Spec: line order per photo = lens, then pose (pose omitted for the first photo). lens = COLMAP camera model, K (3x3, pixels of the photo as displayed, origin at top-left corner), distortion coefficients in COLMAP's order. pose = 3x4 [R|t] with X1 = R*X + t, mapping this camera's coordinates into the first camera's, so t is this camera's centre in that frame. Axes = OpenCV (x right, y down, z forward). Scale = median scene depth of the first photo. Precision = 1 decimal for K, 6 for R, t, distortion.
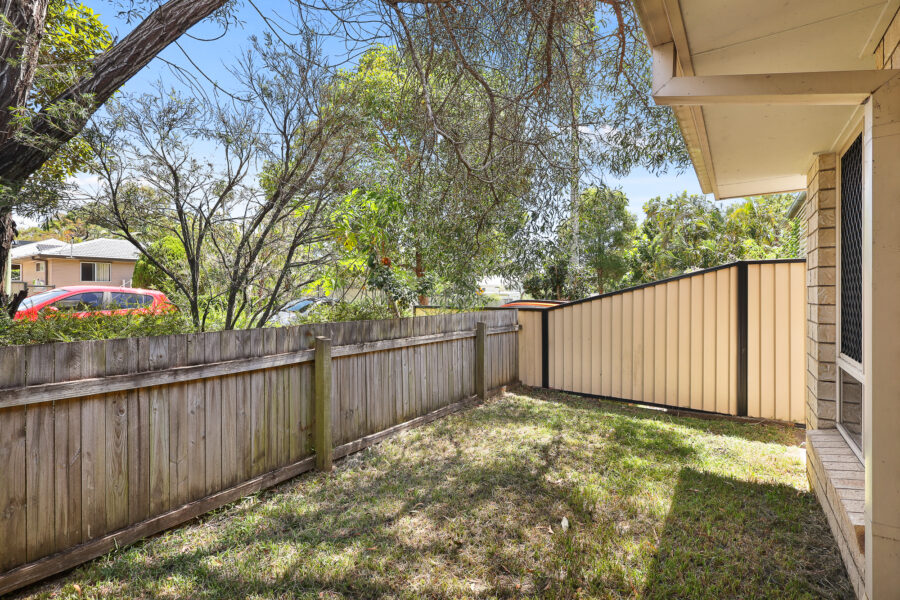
lens RADIAL K [[418.1, 0, 450.0], [0, 418.1, 300.0], [0, 0, 1]] dist [-0.000195, -0.000020]
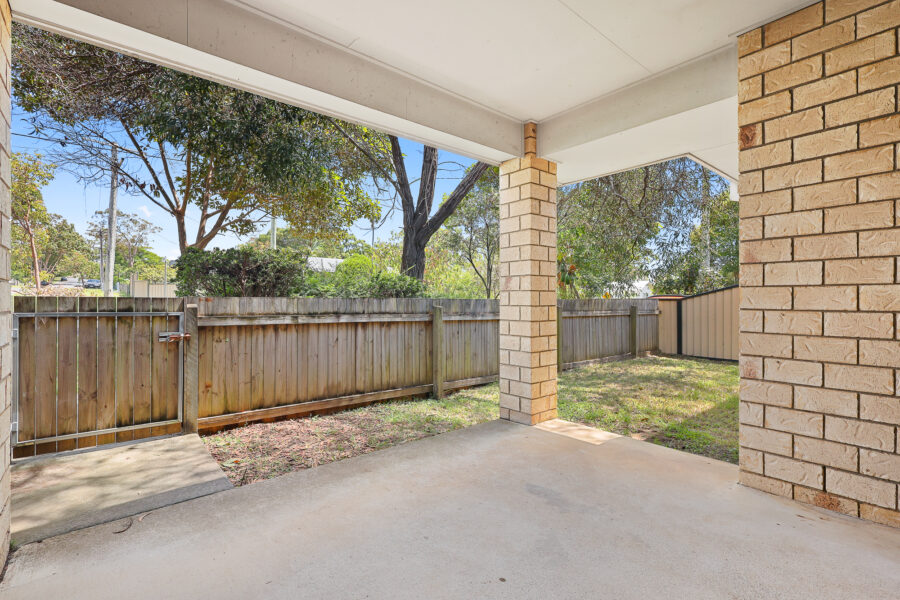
lens RADIAL K [[414.3, 0, 450.0], [0, 414.3, 300.0], [0, 0, 1]] dist [0.000076, 0.000018]
pose [[0.962660, 0.001665, -0.270710, -0.150075], [-0.006572, 0.999830, -0.017220, 0.056187], [0.270635, 0.018356, 0.962507, -0.599905]]
